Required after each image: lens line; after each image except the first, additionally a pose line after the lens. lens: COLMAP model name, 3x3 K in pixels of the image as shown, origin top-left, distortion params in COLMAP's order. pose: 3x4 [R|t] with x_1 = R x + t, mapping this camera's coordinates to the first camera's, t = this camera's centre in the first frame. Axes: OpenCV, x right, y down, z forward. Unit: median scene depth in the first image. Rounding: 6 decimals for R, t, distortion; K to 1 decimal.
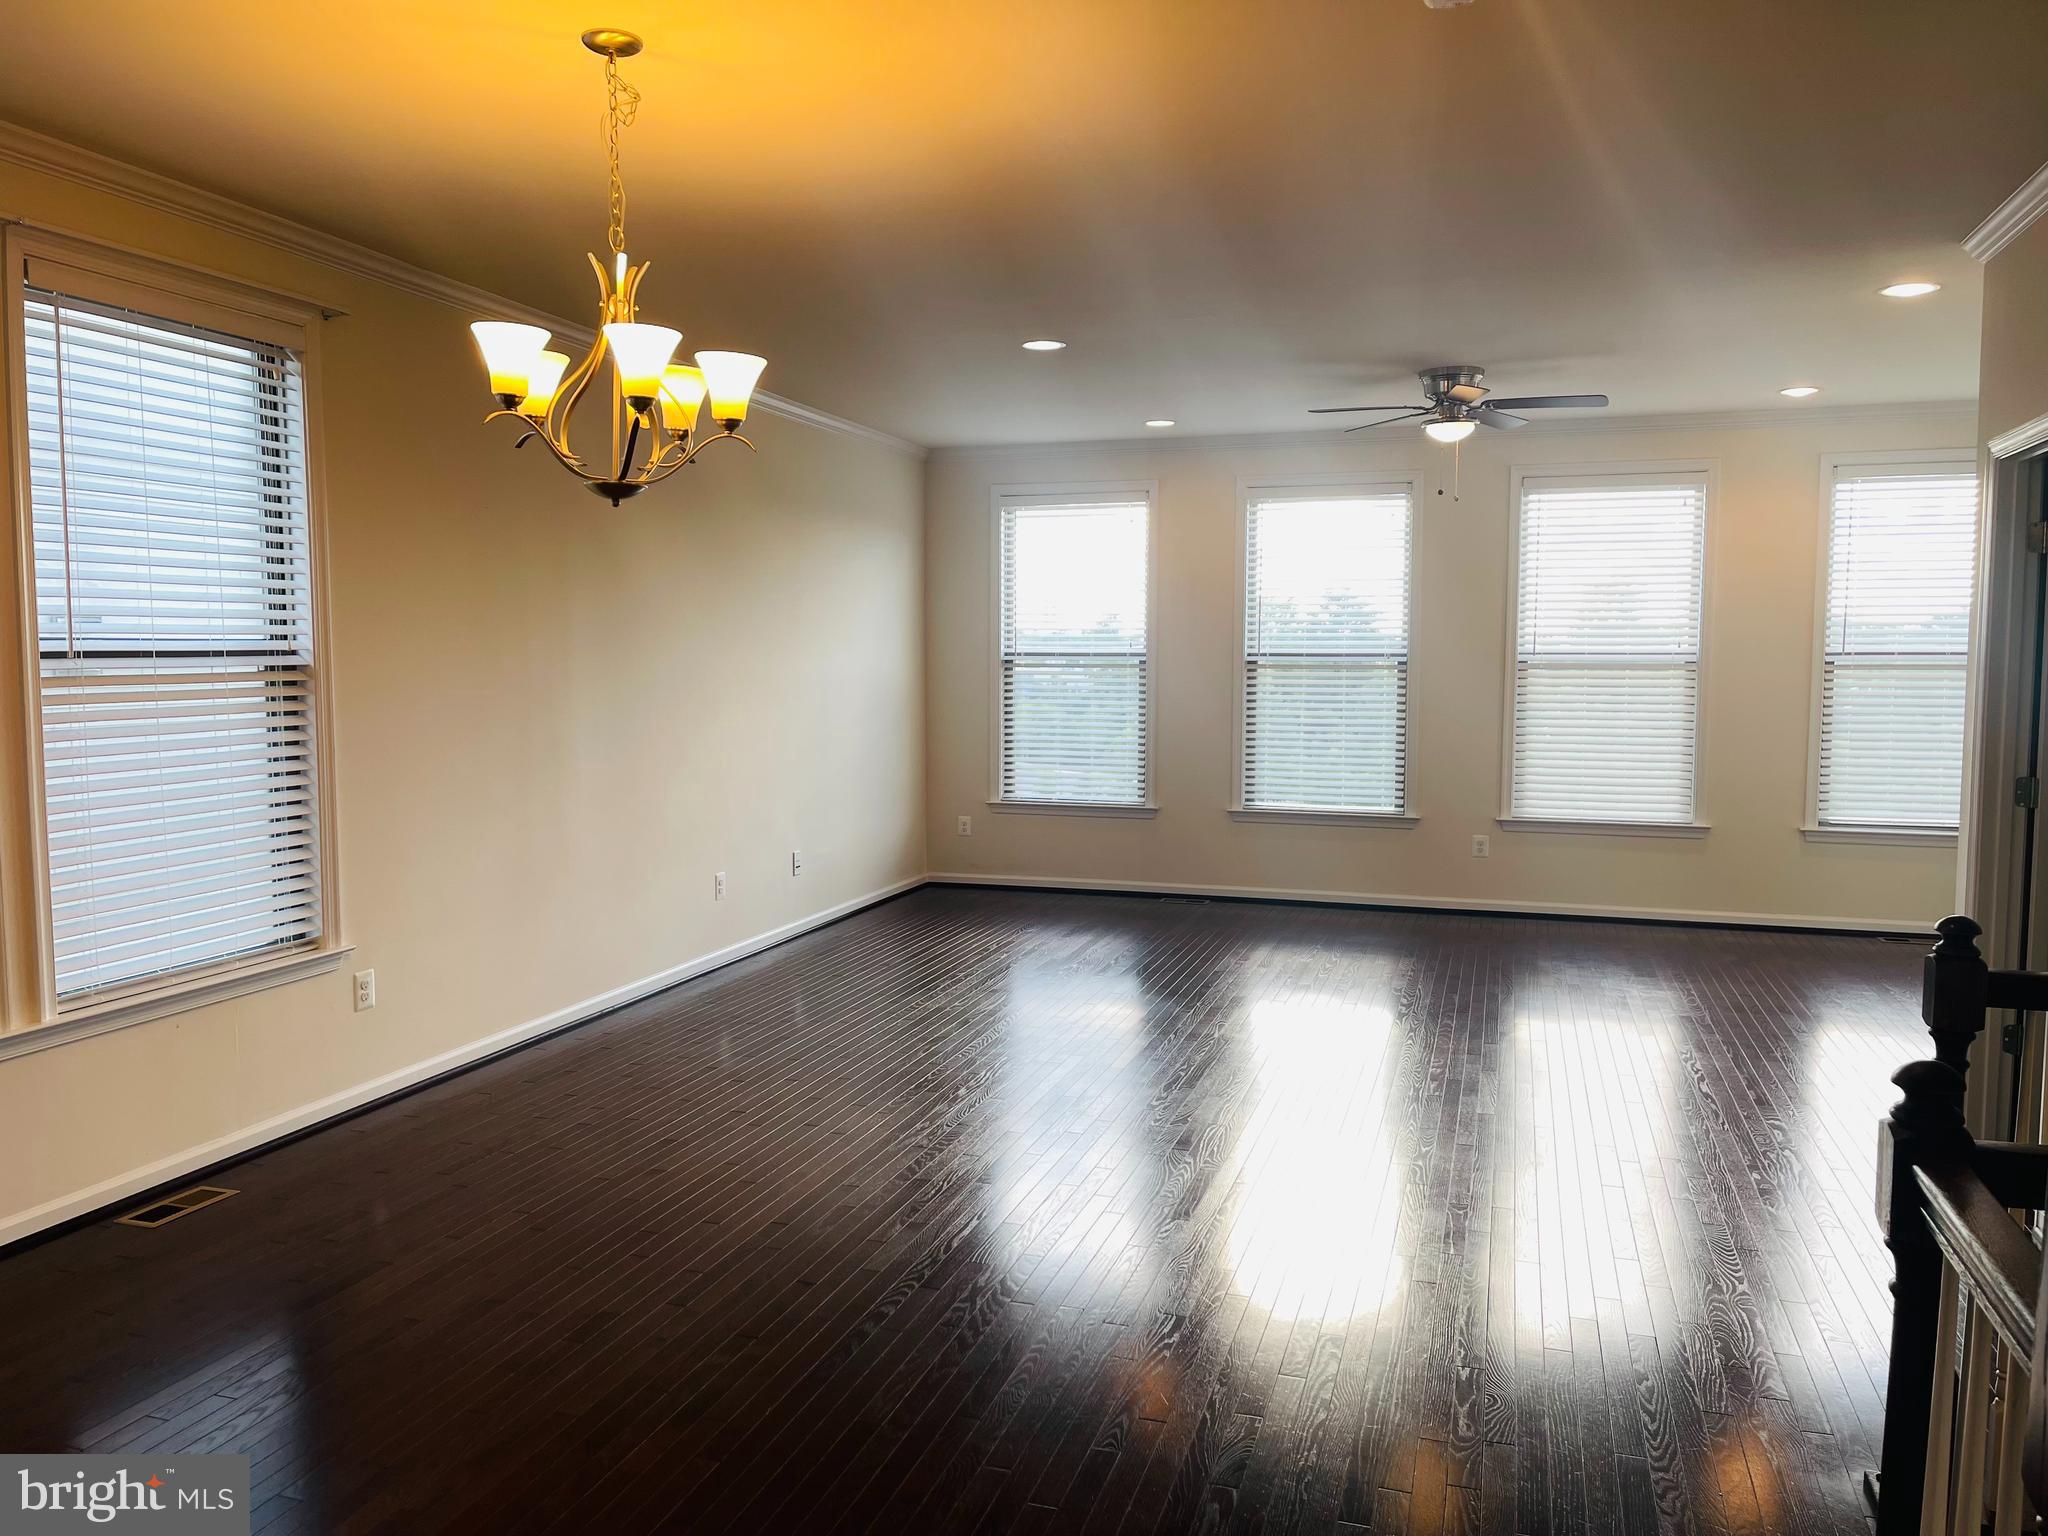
lens RADIAL K [[1549.5, 0, 1011.5], [0, 1549.5, 765.5], [0, 0, 1]] dist [0.072216, -0.088339]
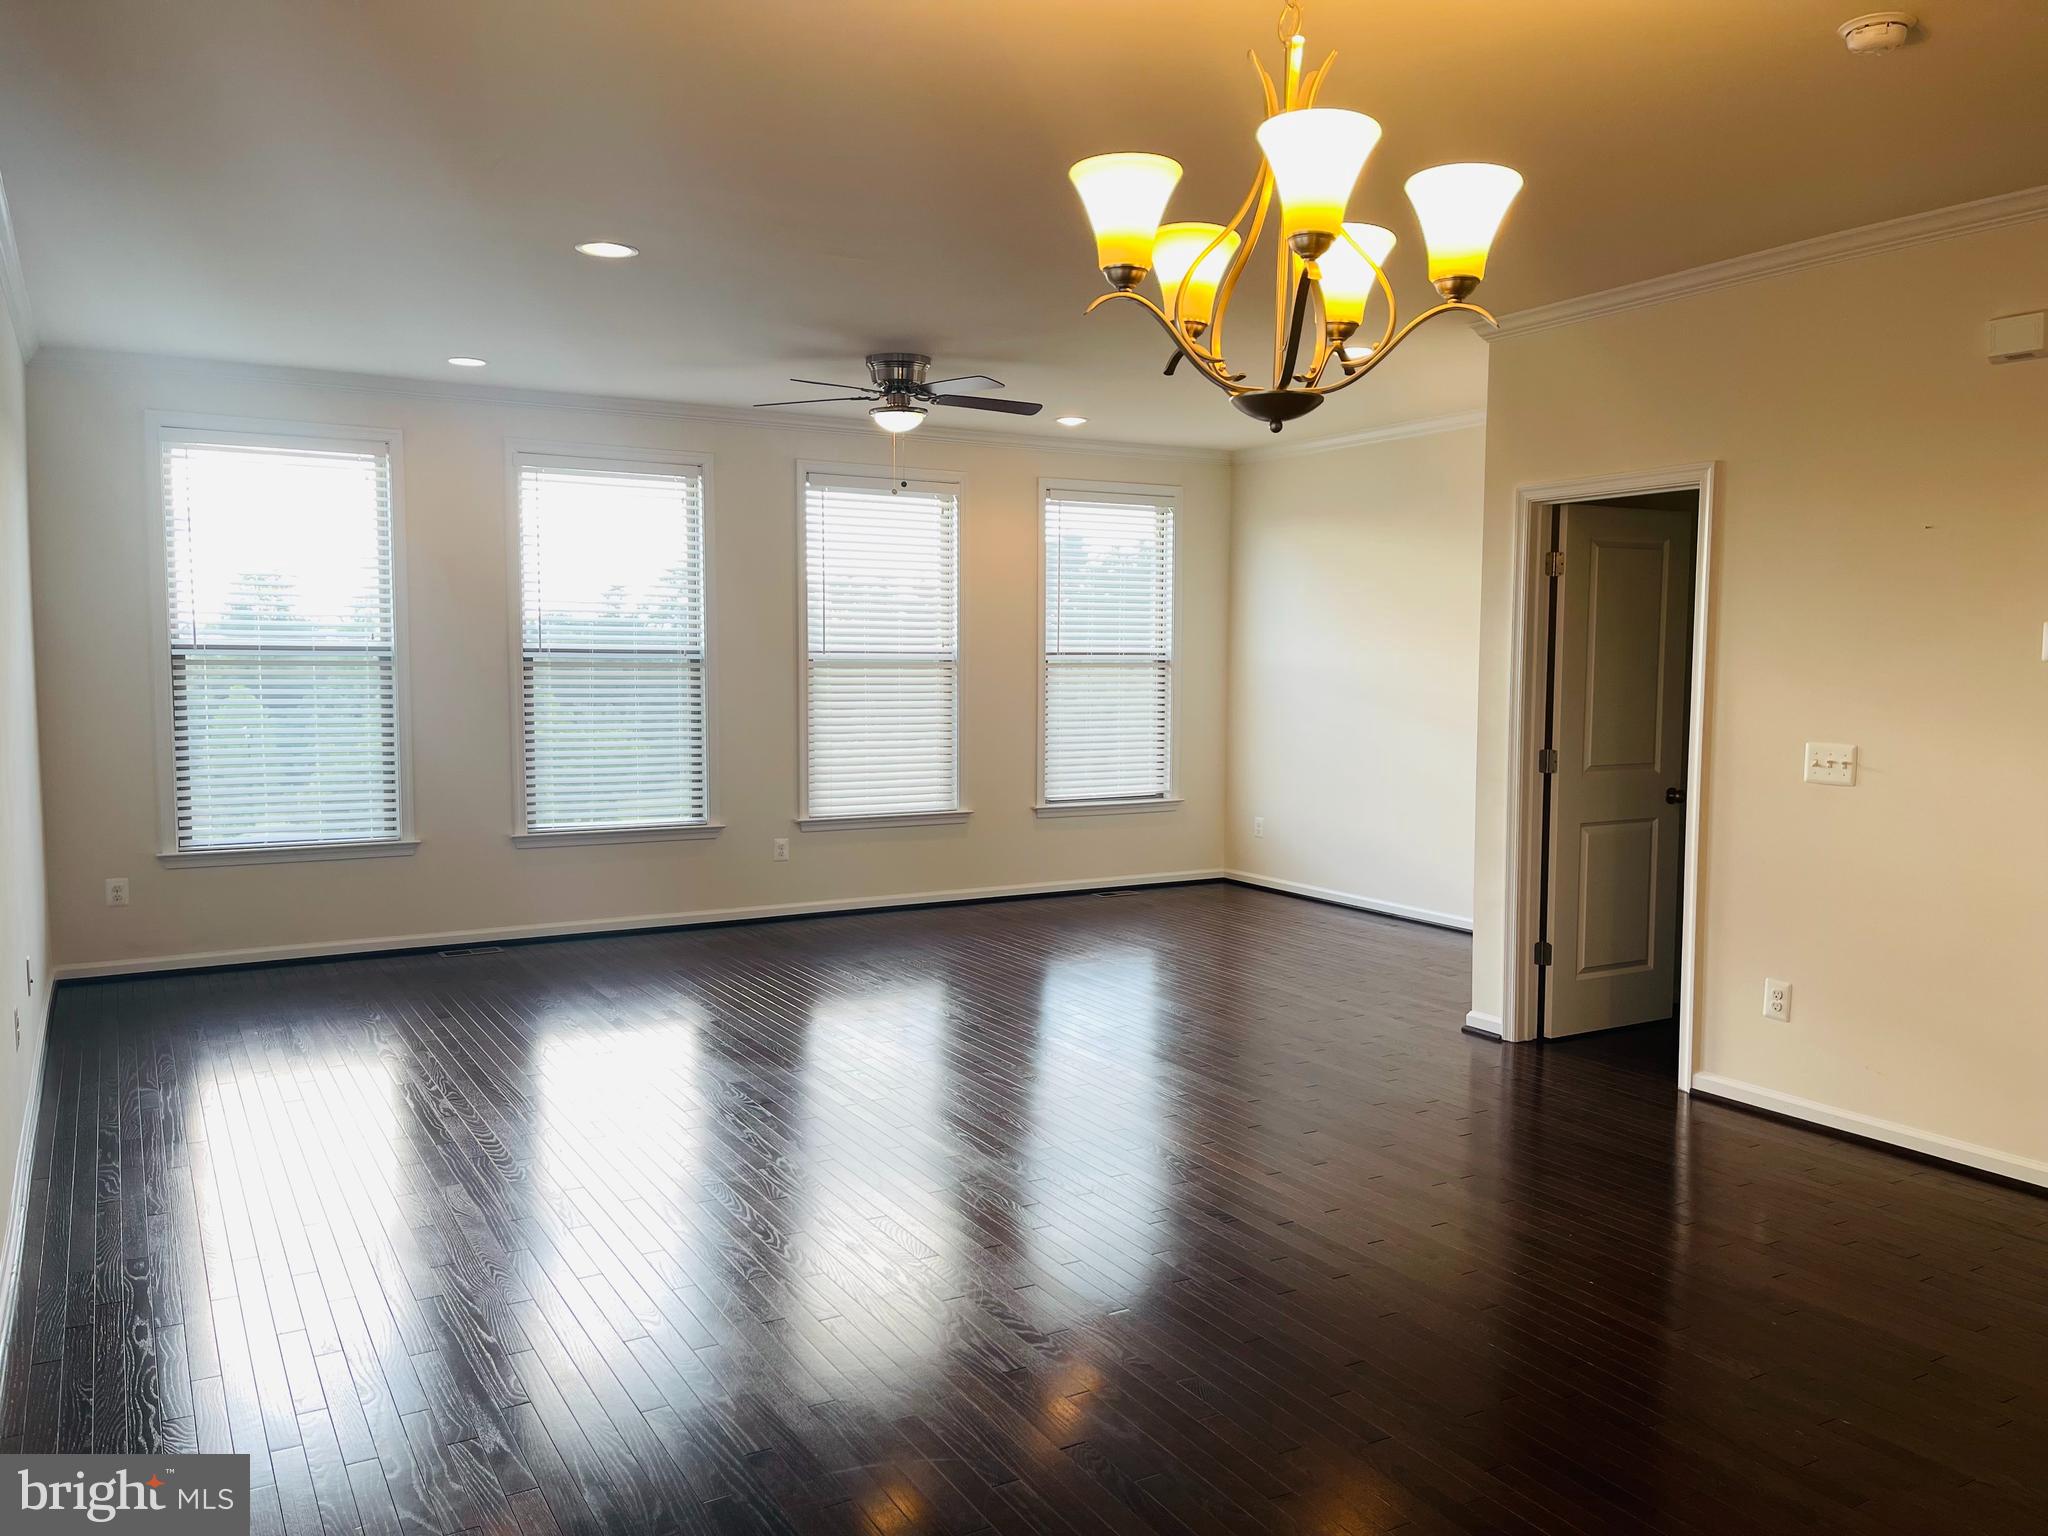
lens RADIAL K [[1549.5, 0, 1015.0], [0, 1549.5, 770.0], [0, 0, 1]] dist [0.072216, -0.088339]
pose [[0.663562, -0.053792, 0.746185, -0.313730], [0.049148, 0.998391, 0.028267, -0.017694], [-0.746505, 0.017916, 0.665139, 0.243872]]
